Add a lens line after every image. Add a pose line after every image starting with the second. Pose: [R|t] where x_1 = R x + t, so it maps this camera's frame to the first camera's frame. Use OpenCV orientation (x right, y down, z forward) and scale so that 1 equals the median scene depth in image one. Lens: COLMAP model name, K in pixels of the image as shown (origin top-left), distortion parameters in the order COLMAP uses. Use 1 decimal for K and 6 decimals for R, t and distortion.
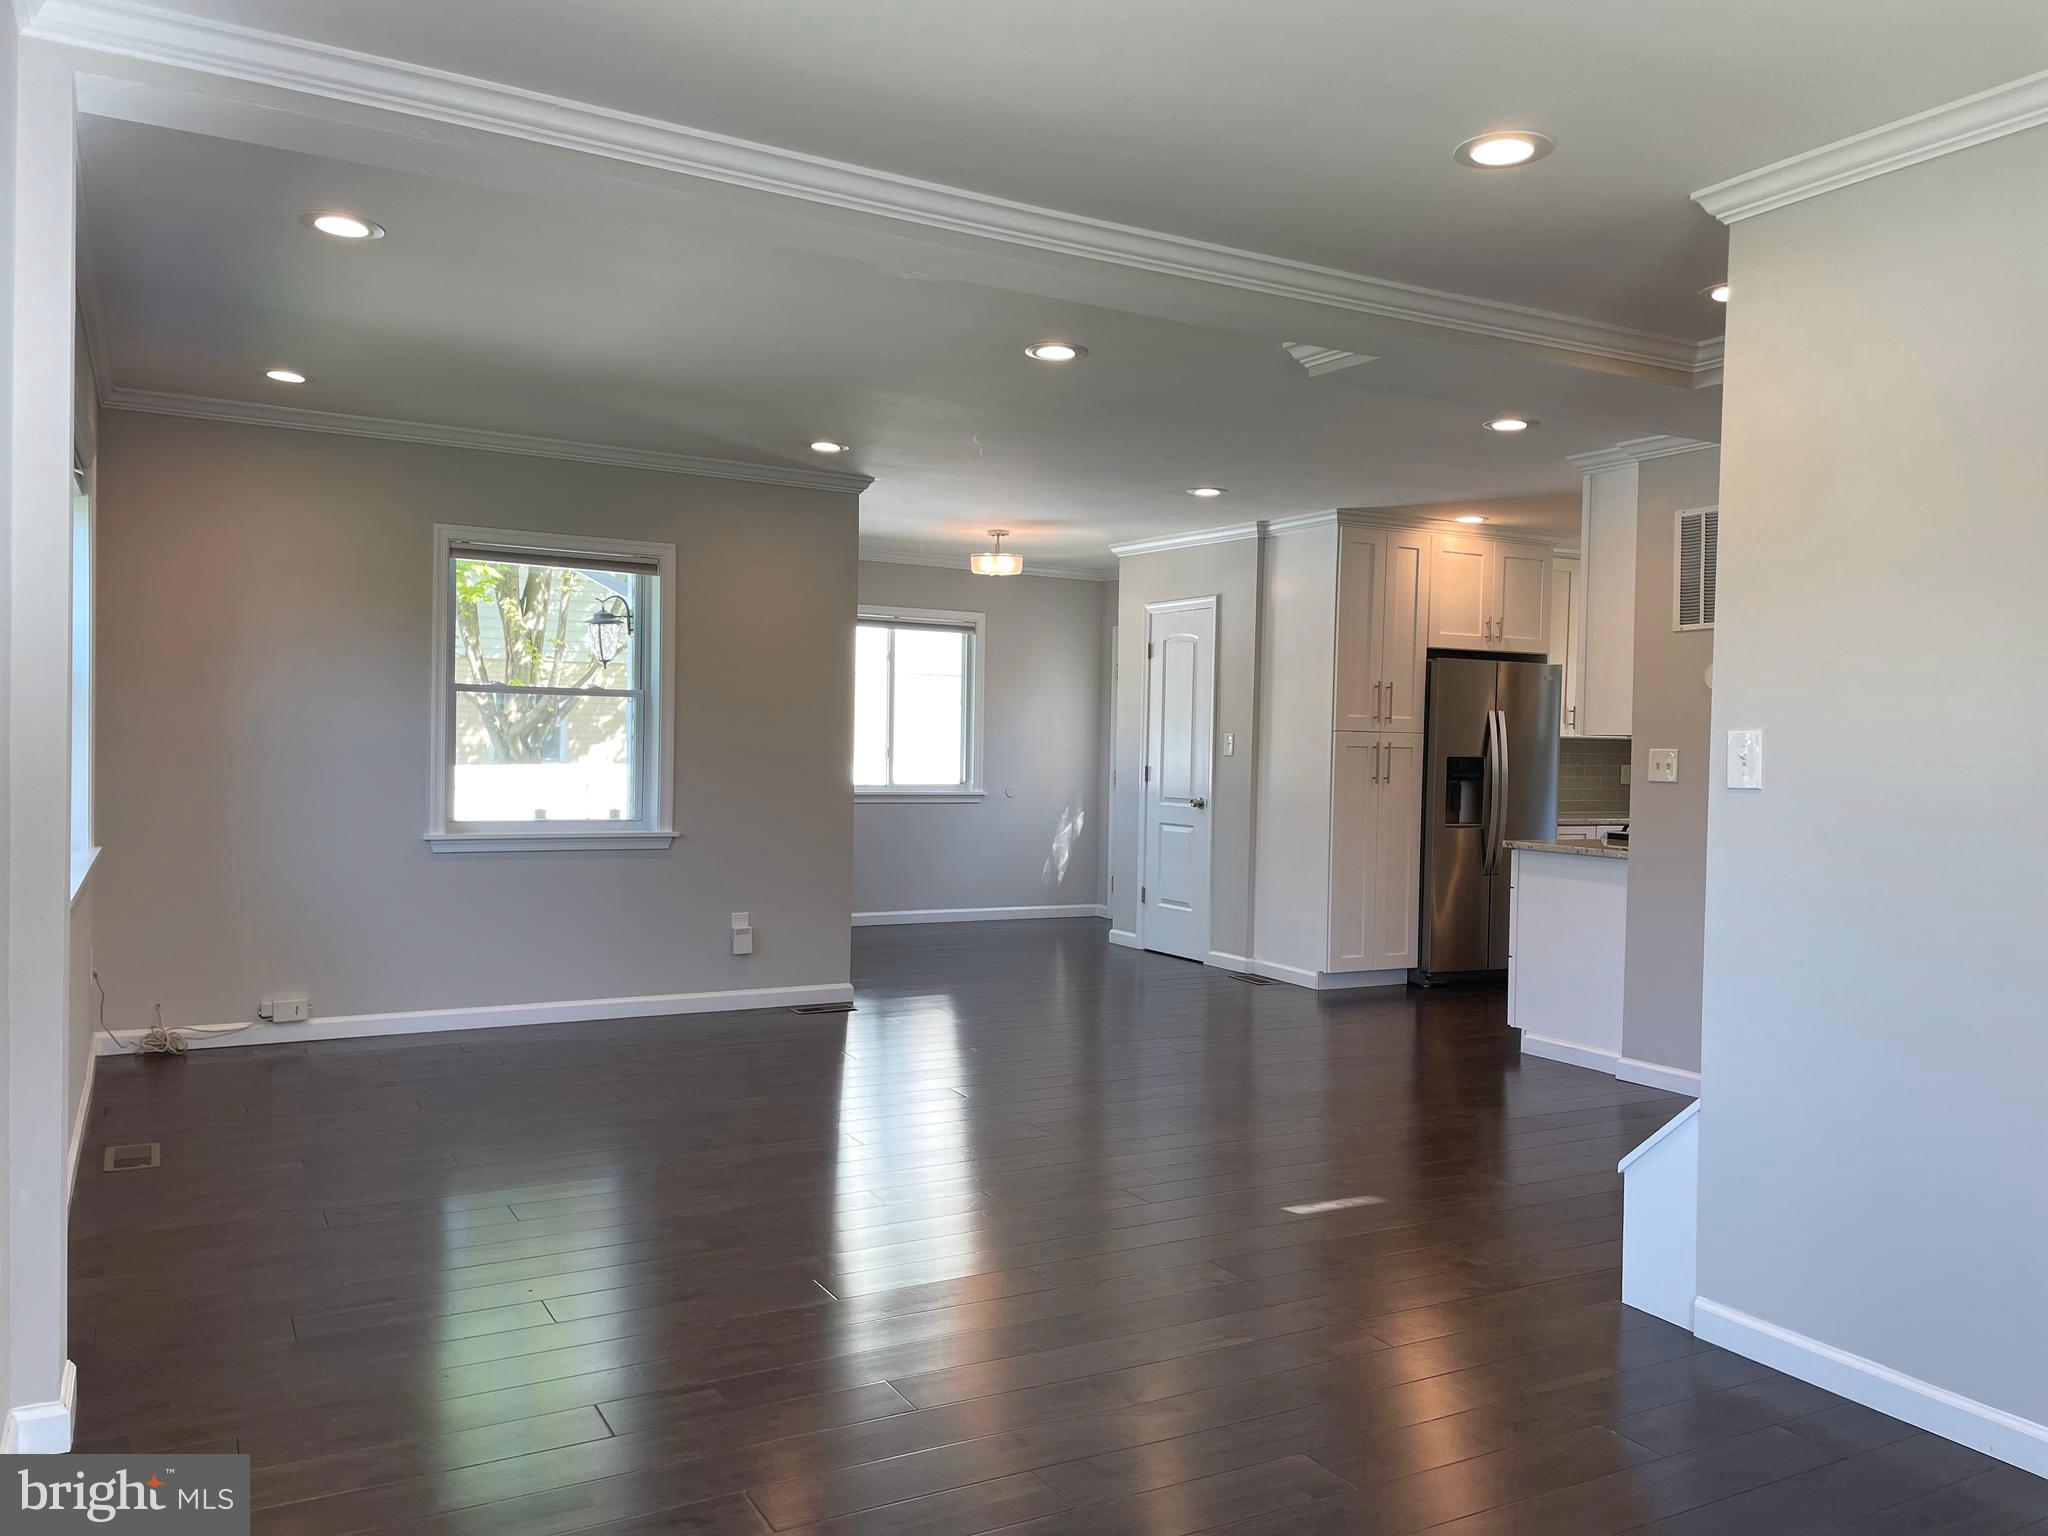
lens RADIAL K [[1542.6, 0, 1021.1], [0, 1542.6, 761.7], [0, 0, 1]] dist [0.065262, -0.010307]
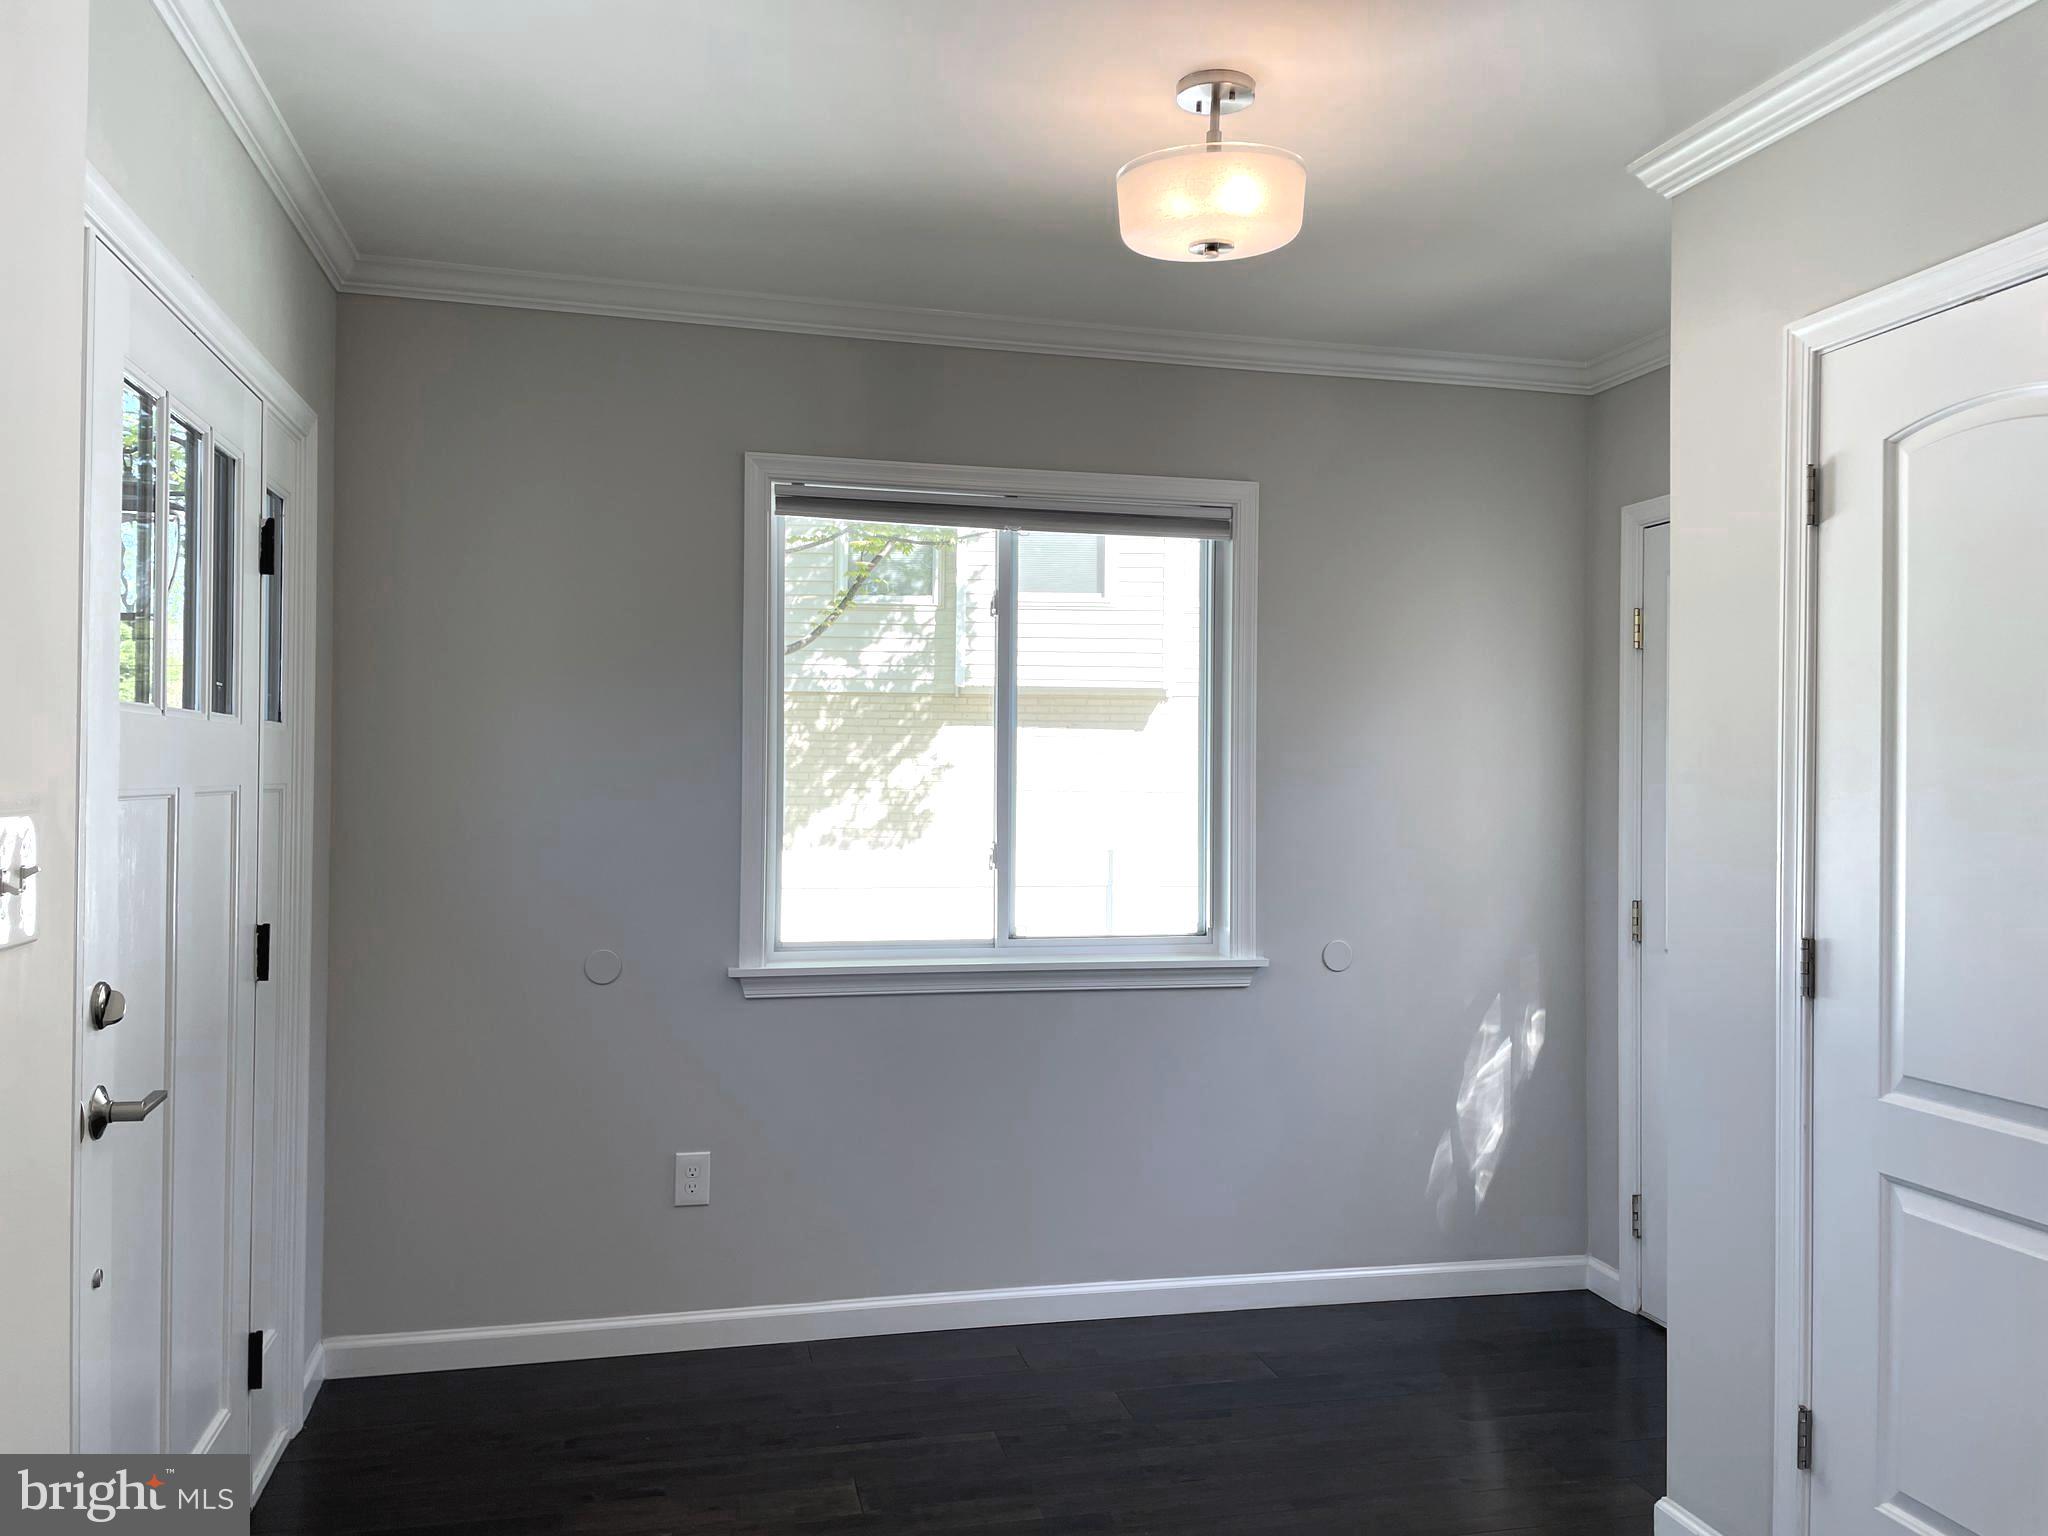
lens RADIAL K [[1542.6, 0, 1026.1], [0, 1542.6, 772.6], [0, 0, 1]] dist [0.065262, -0.010307]
pose [[0.962973, -0.010920, -0.269378, 0.022049], [0.003299, 0.999582, -0.028728, -0.014543], [0.269579, 0.026775, 0.962606, 0.610132]]
